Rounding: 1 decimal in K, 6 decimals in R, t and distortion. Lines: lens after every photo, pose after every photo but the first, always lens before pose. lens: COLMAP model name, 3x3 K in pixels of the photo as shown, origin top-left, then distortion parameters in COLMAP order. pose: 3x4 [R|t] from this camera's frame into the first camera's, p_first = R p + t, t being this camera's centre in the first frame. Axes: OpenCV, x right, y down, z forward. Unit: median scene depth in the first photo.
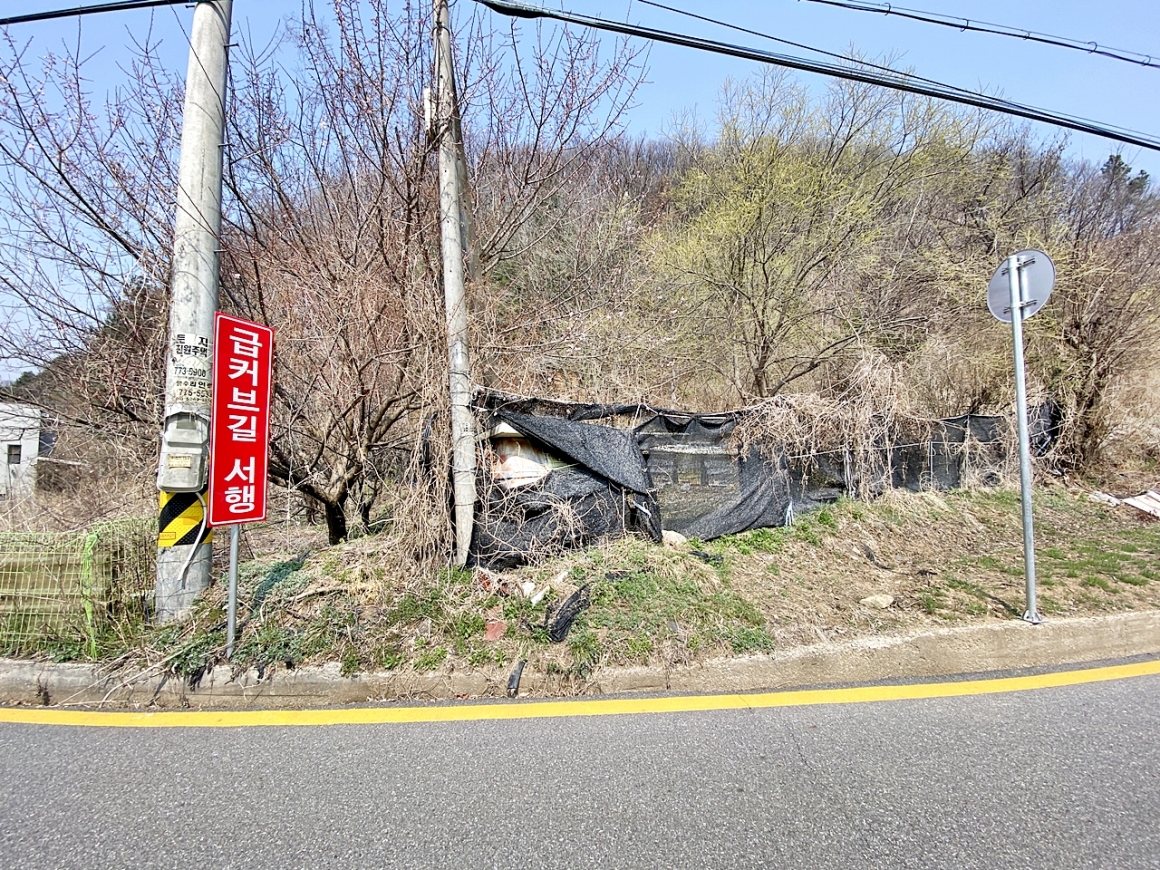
lens RADIAL K [[465.0, 0, 574.5], [0, 465.0, 434.4], [0, 0, 1]] dist [0.020361, -0.020485]
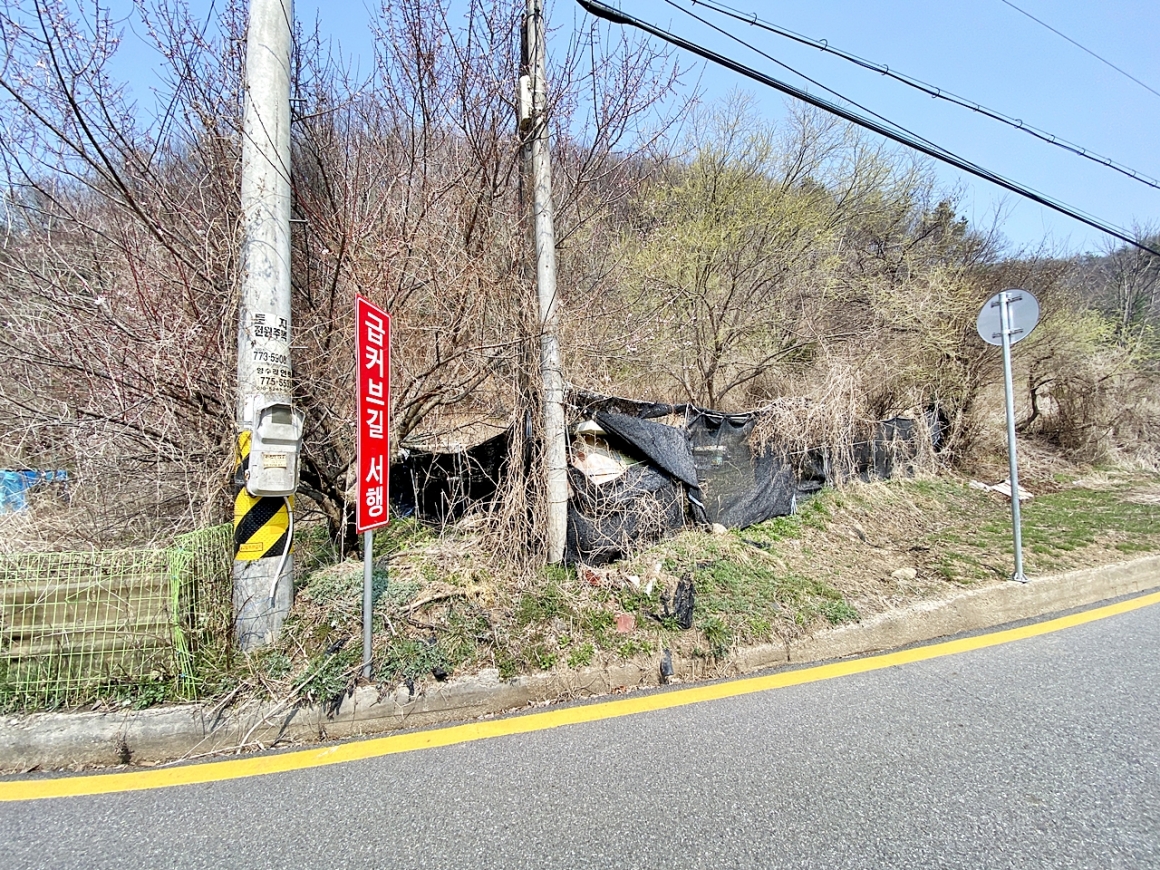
lens RADIAL K [[465.0, 0, 574.5], [0, 465.0, 434.4], [0, 0, 1]] dist [0.020361, -0.020485]
pose [[0.975015, 0.005118, 0.222080, -0.492381], [-0.006315, 0.999969, 0.004681, 0.001083], [-0.222049, -0.005967, 0.975017, 0.026732]]
